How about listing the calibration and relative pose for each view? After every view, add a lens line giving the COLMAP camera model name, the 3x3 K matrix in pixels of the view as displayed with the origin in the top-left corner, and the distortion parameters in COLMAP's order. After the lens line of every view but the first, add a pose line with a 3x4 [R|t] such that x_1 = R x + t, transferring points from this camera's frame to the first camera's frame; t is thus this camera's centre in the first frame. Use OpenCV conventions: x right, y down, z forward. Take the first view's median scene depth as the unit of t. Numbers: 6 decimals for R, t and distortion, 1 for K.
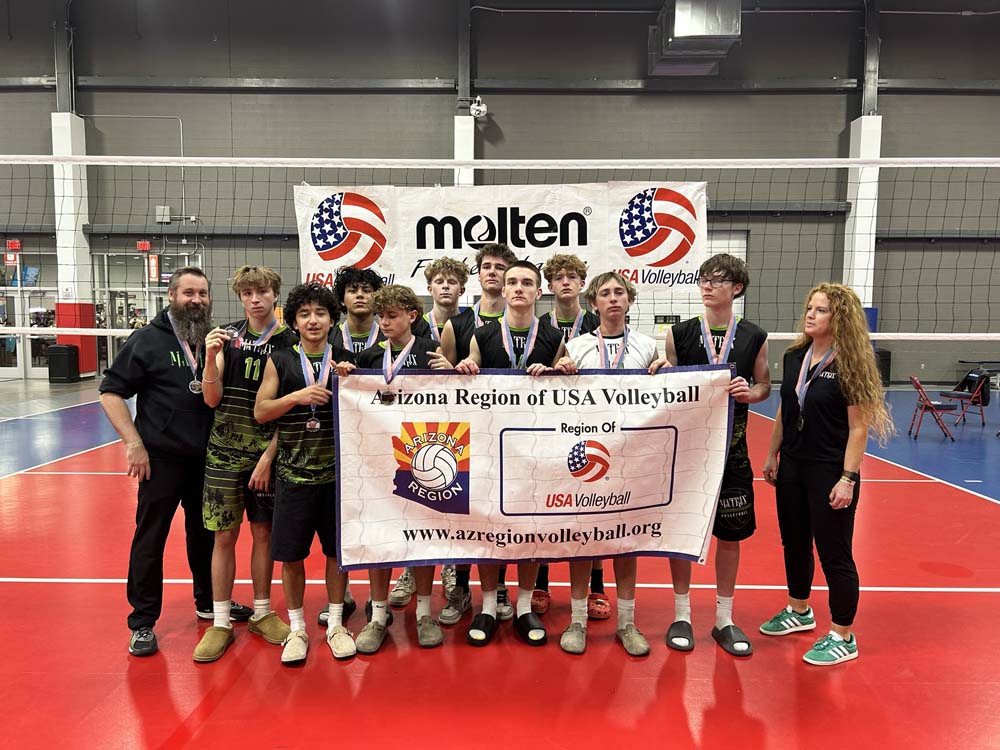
lens RADIAL K [[718.7, 0, 490.5], [0, 718.7, 377.4], [0, 0, 1]] dist [0.048916, -0.054559]
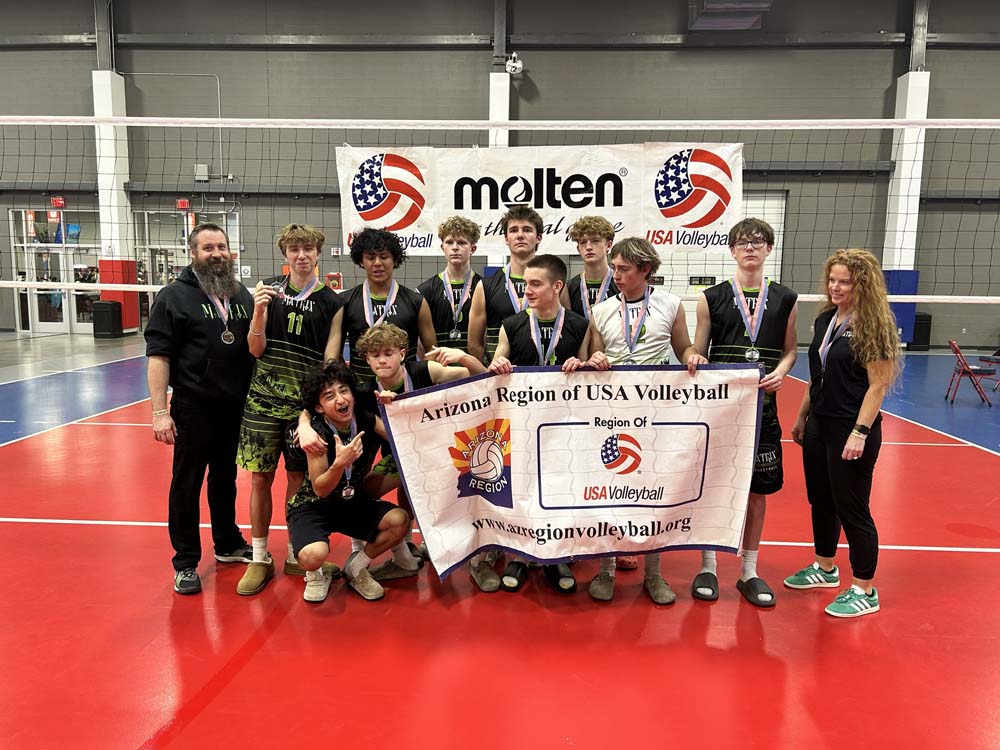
lens RADIAL K [[718.7, 0, 494.7], [0, 718.7, 369.0], [0, 0, 1]] dist [0.048916, -0.054559]
pose [[0.999225, 0.012355, -0.037371, -0.004090], [-0.010733, 0.999004, 0.043315, 0.003028], [0.037869, -0.042880, 0.998362, -0.027504]]
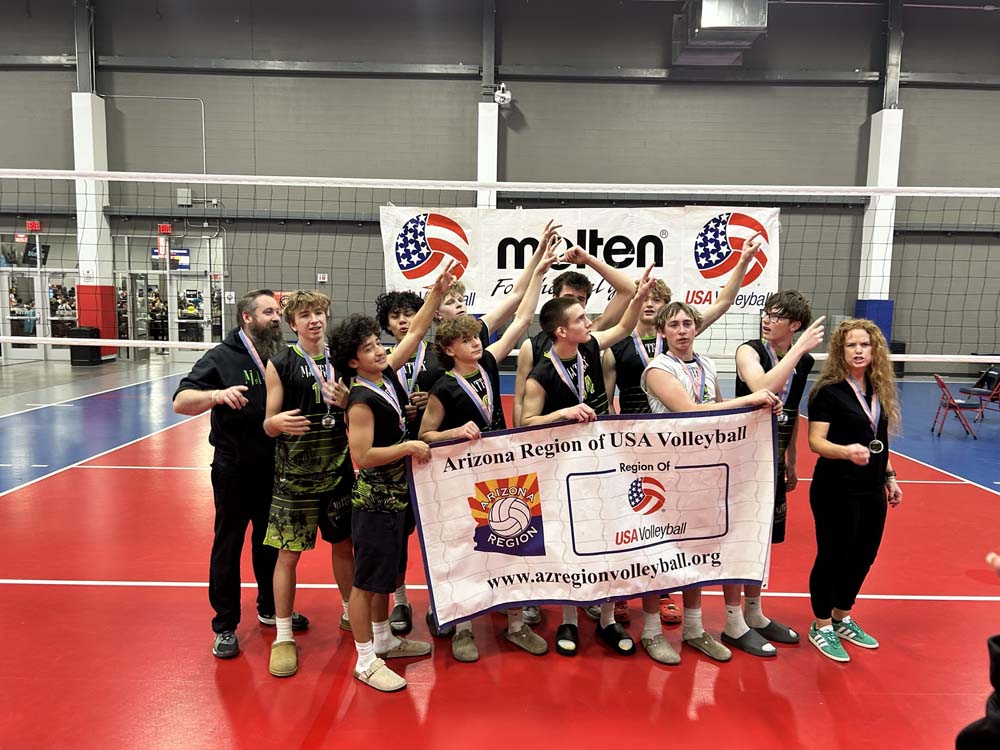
lens RADIAL K [[718.7, 0, 504.0], [0, 718.7, 371.8], [0, 0, 1]] dist [0.048916, -0.054559]
pose [[0.999823, 0.010833, 0.015356, -0.101222], [-0.011187, 0.999669, 0.023153, -0.051884], [-0.015100, -0.023320, 0.999614, -0.029608]]
